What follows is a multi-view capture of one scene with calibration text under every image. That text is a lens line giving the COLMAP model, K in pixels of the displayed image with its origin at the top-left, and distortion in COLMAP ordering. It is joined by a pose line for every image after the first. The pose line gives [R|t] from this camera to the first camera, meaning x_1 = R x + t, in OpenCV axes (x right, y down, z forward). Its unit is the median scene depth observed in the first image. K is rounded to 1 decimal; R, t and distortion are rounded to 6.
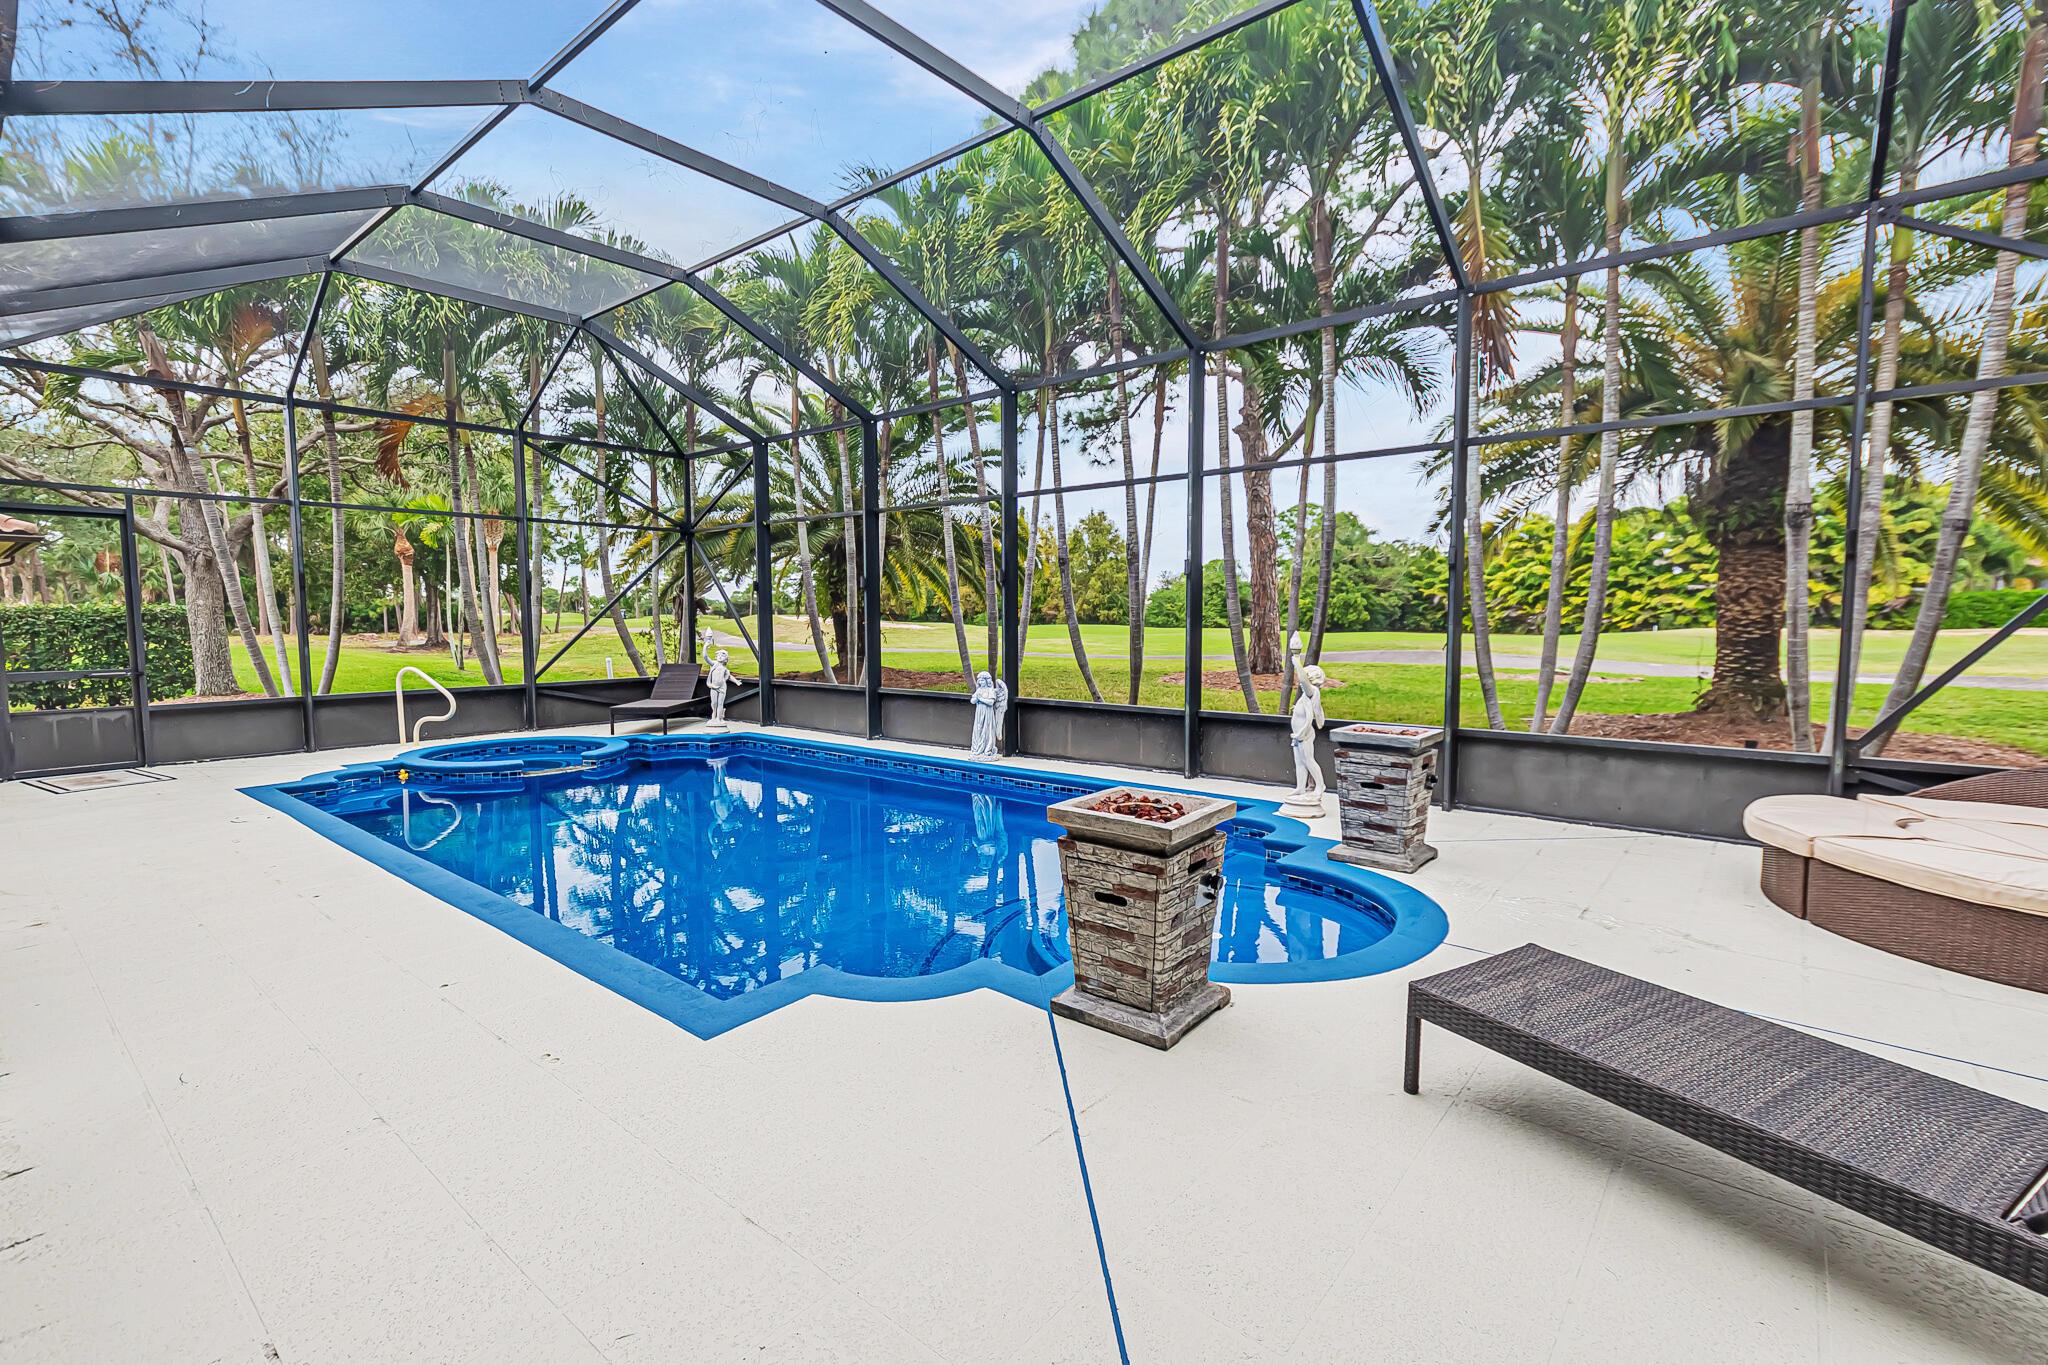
lens RADIAL K [[924.6, 0, 1024.0], [0, 924.6, 682.5], [0, 0, 1]] dist [0.000652, 0.000112]
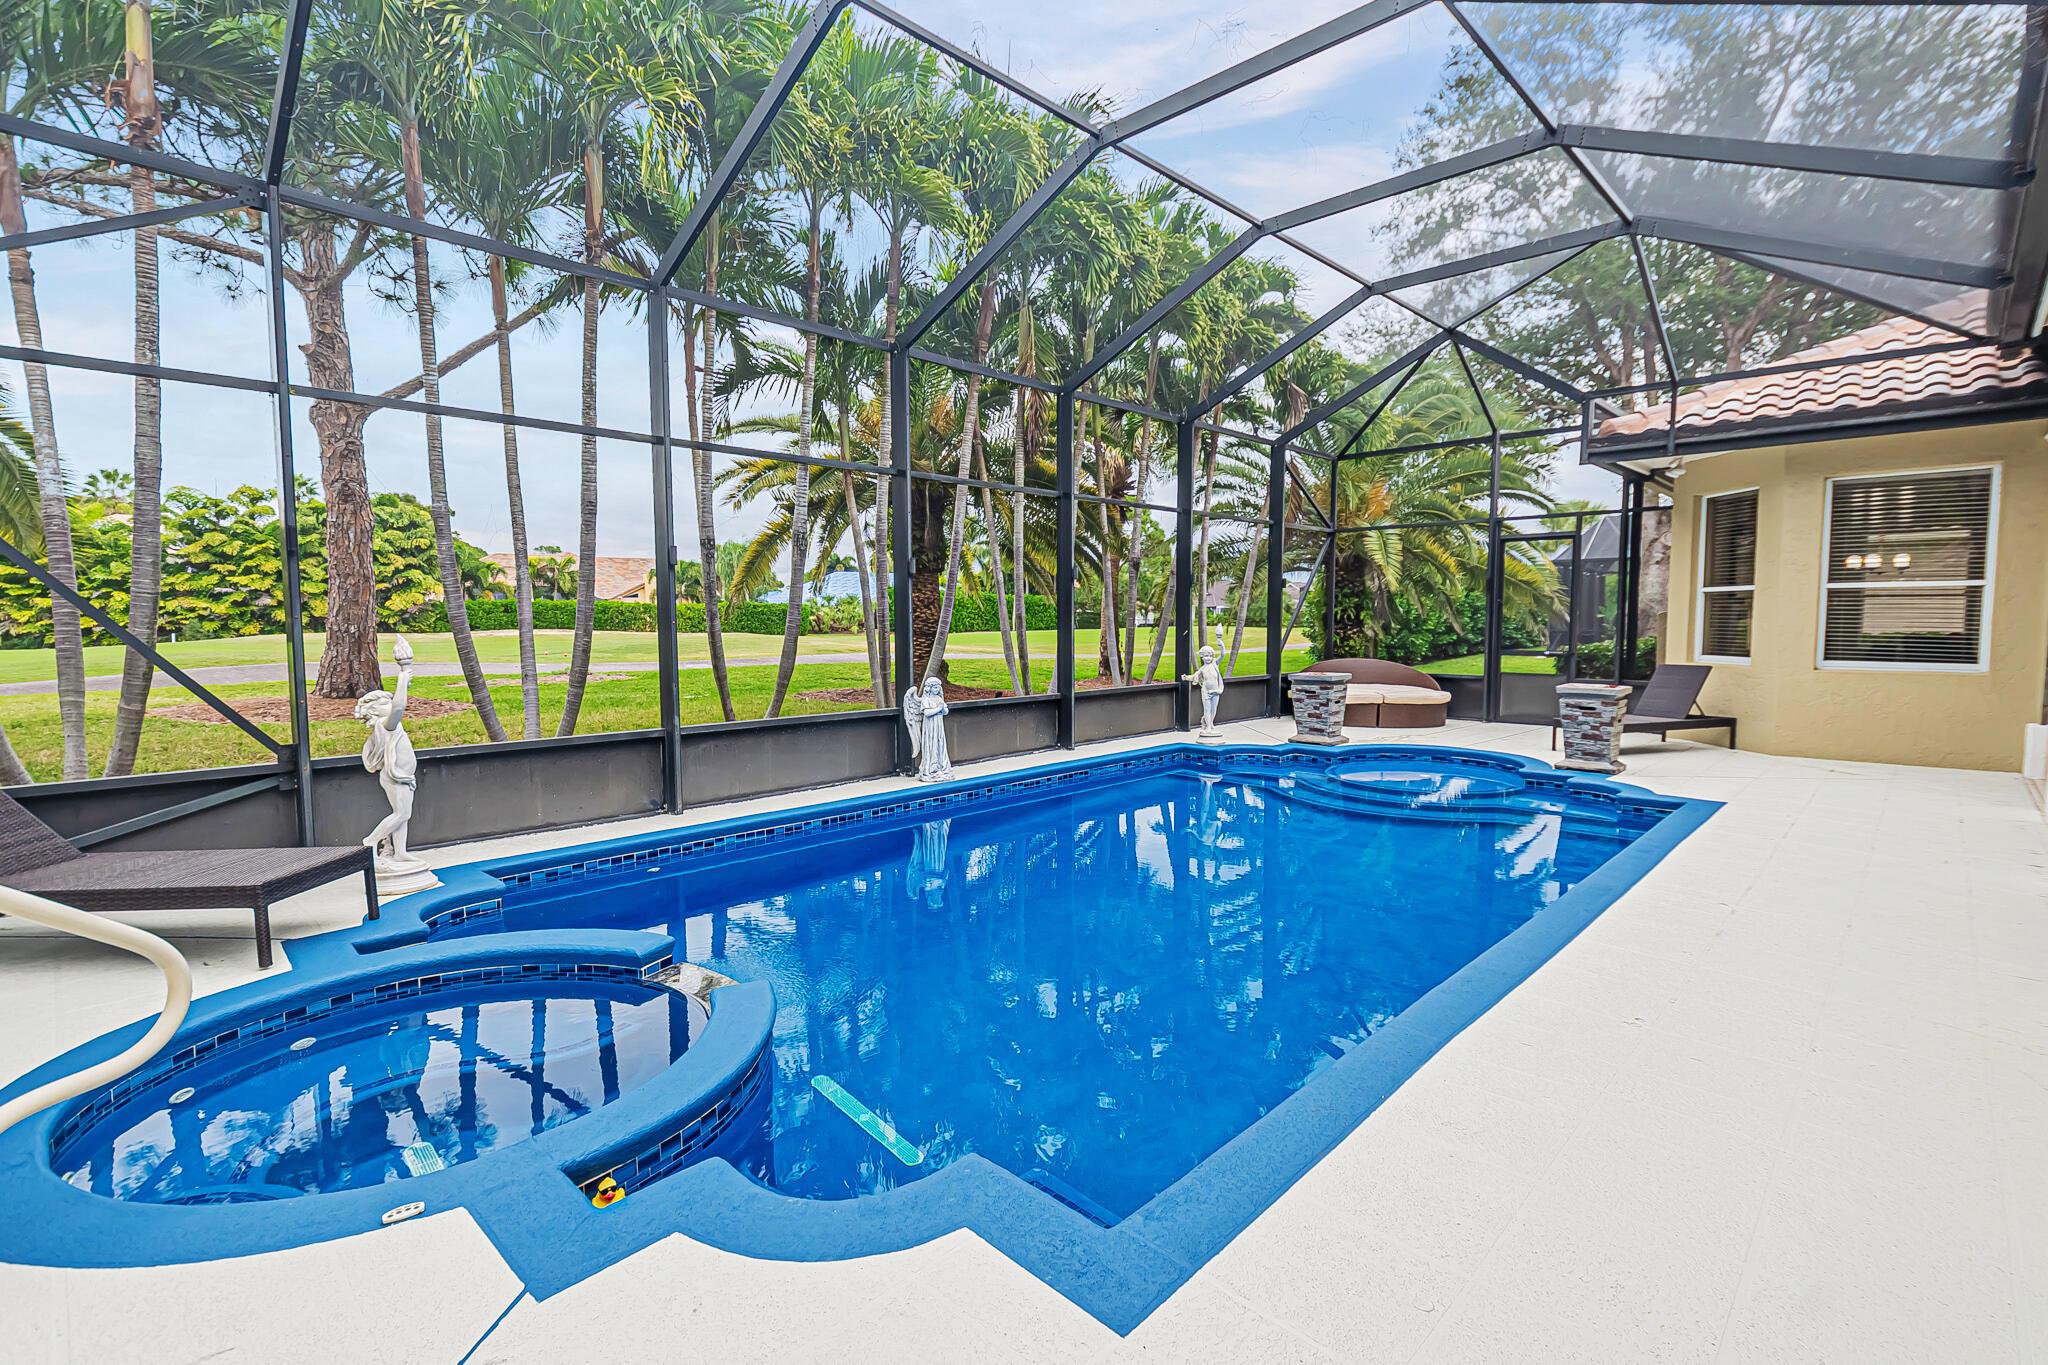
lens RADIAL K [[986.4, 0, 1024.0], [0, 986.4, 682.5], [0, 0, 1]] dist [-0.000083, -0.000070]
pose [[0.108821, -0.065365, 0.991910, -0.157781], [0.075364, 0.995506, 0.057334, -0.009426], [-0.991200, 0.068515, 0.113258, 0.122107]]
